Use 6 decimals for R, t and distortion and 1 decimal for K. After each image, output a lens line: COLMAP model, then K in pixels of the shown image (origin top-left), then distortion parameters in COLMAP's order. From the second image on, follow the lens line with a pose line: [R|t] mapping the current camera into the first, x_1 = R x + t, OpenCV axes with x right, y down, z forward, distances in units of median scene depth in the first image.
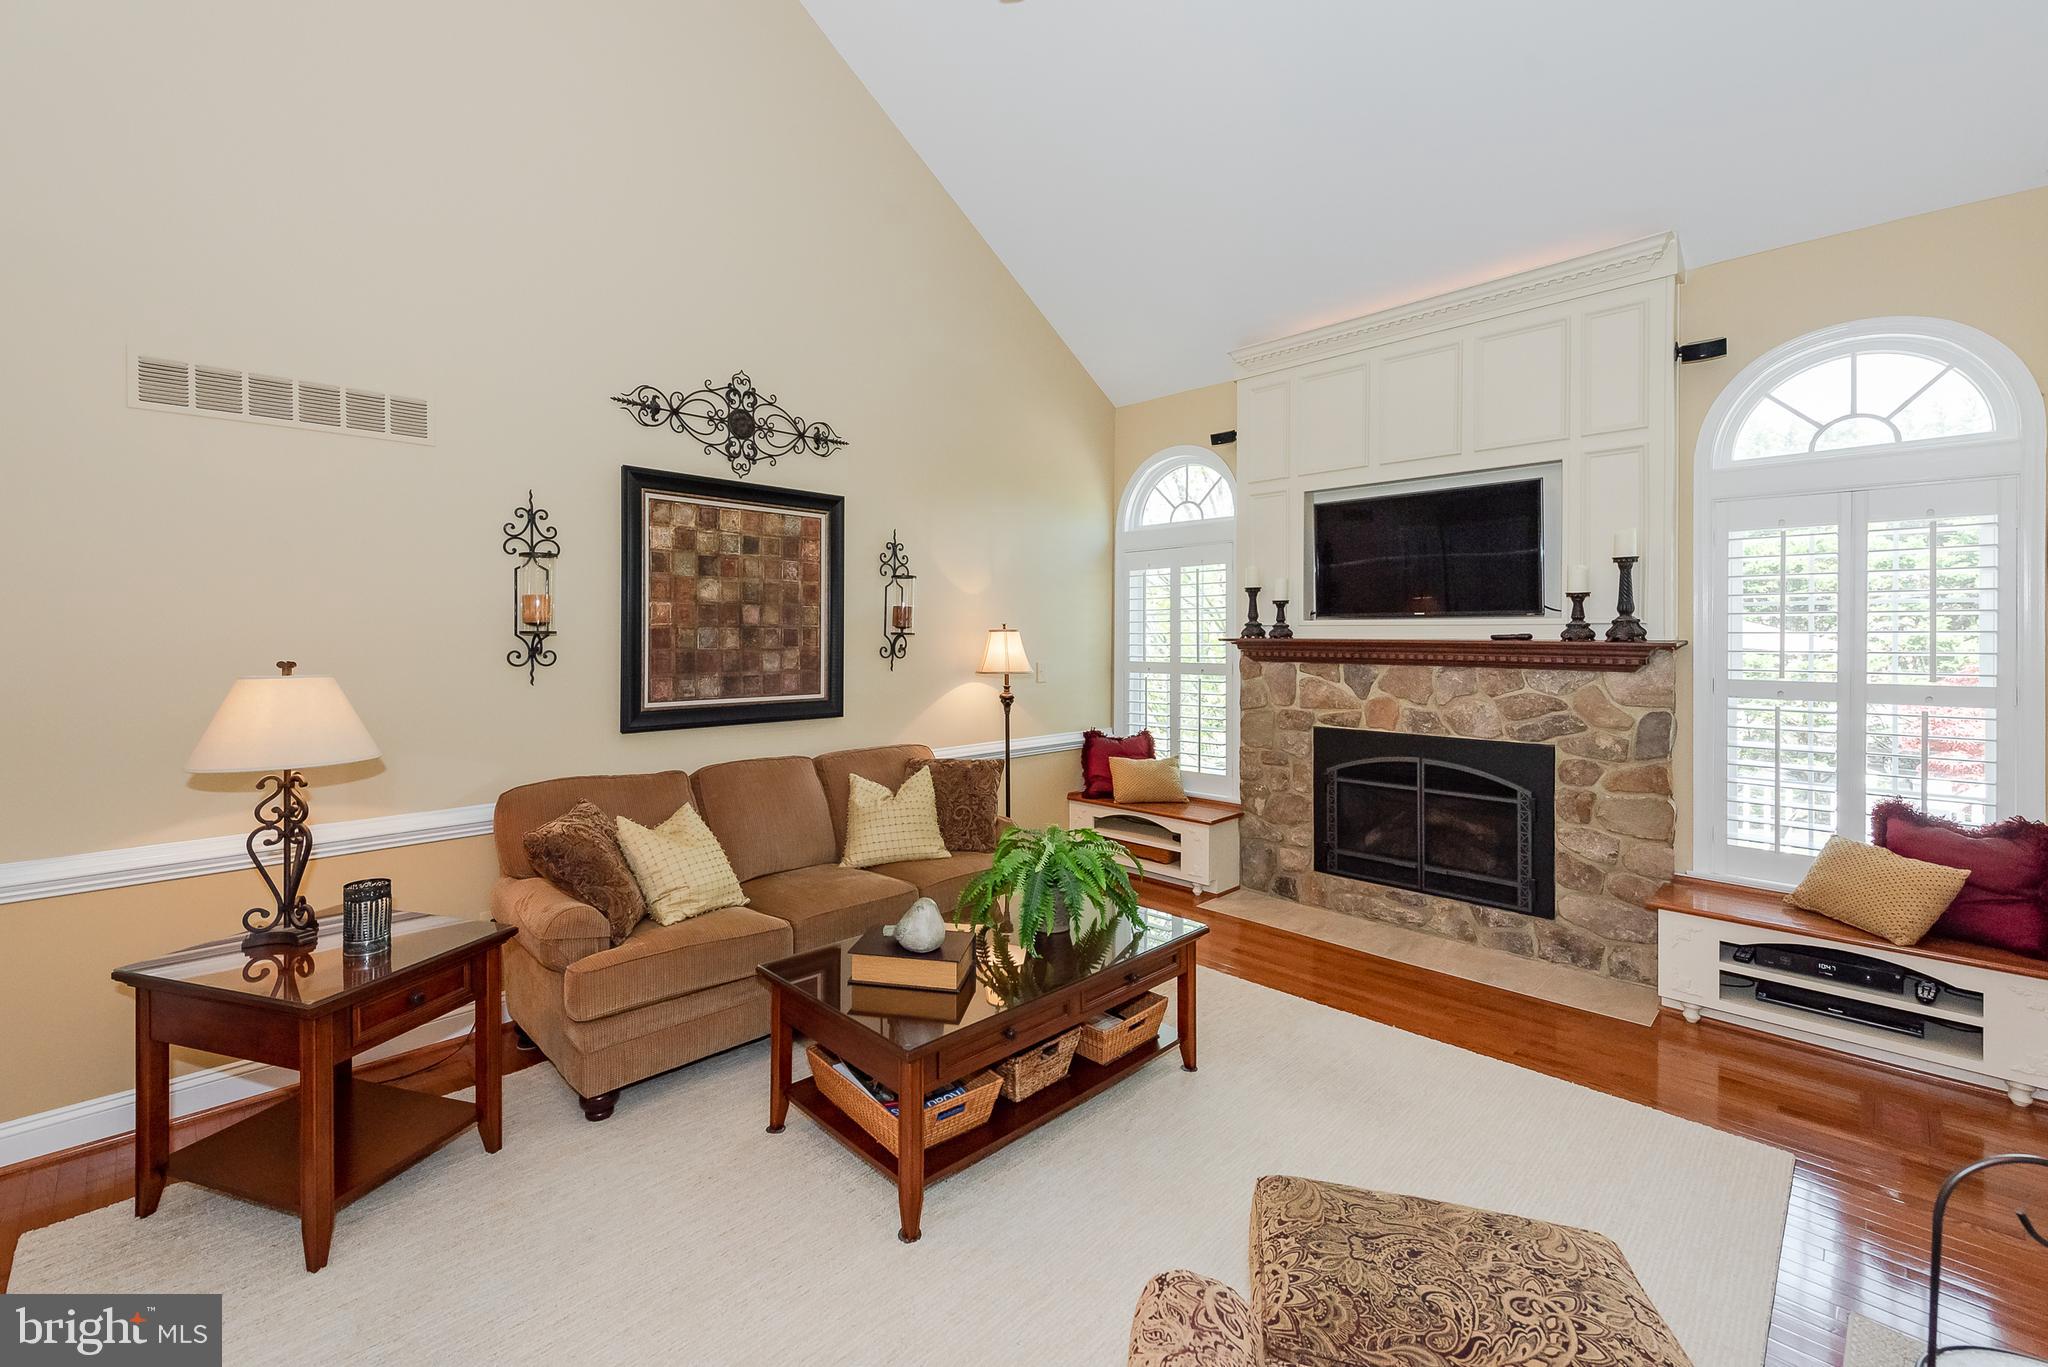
lens RADIAL K [[867.8, 0, 971.4], [0, 867.8, 631.3], [0, 0, 1]] dist [0.003509, -0.001167]
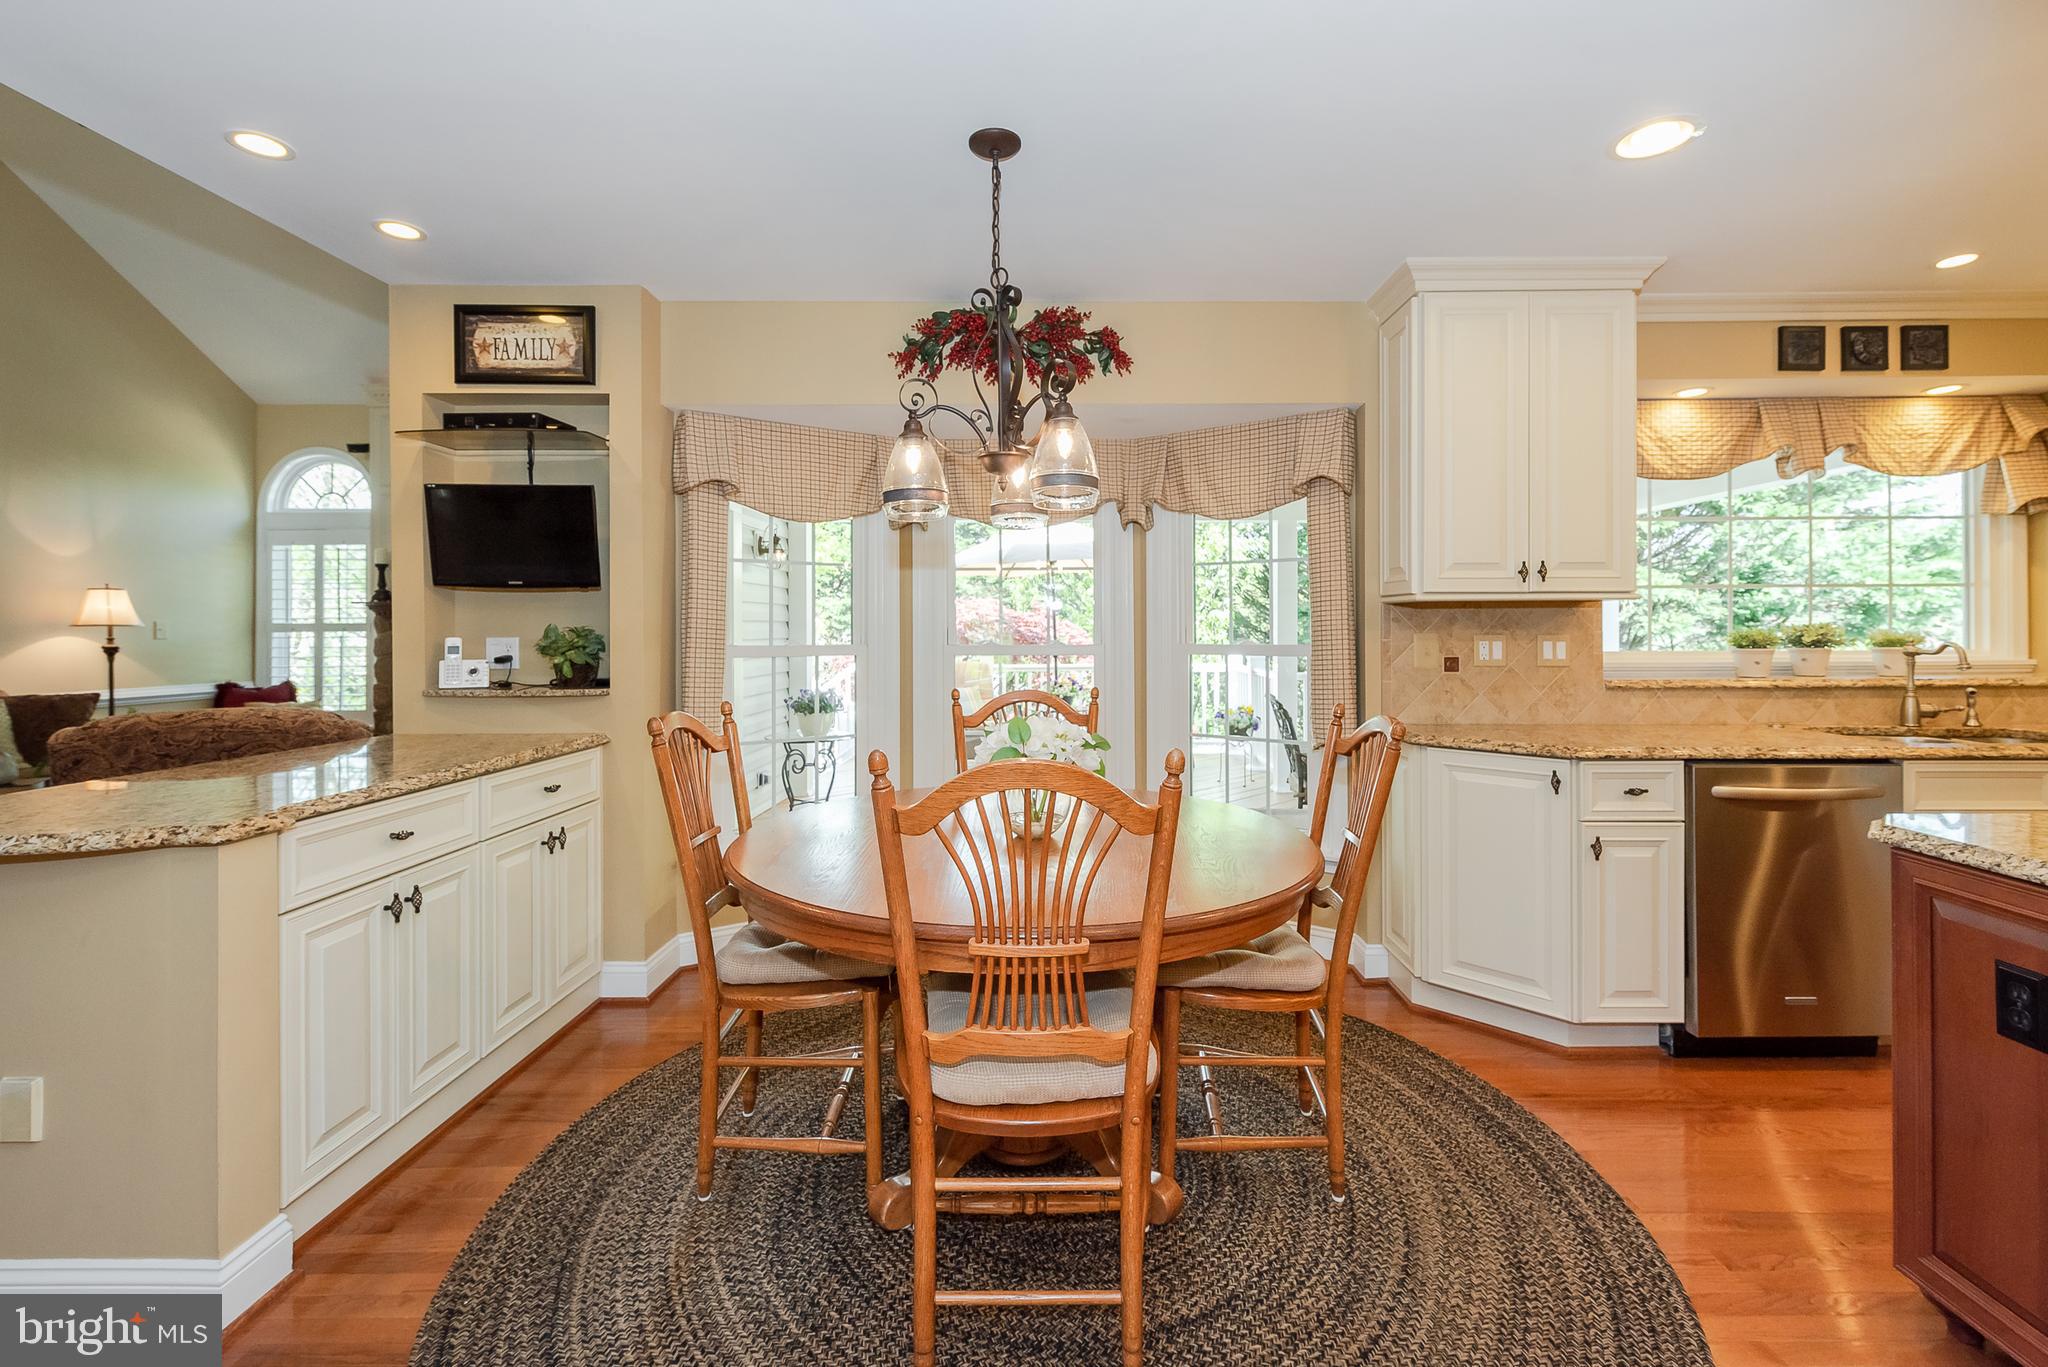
lens RADIAL K [[867.8, 0, 1055.3], [0, 867.8, 628.7], [0, 0, 1]] dist [0.003509, -0.001167]
pose [[0.676839, -0.003042, 0.736125, 0.047017], [0.001969, 0.999995, 0.002323, 0.059309], [-0.736128, -0.000123, 0.676842, -0.816211]]
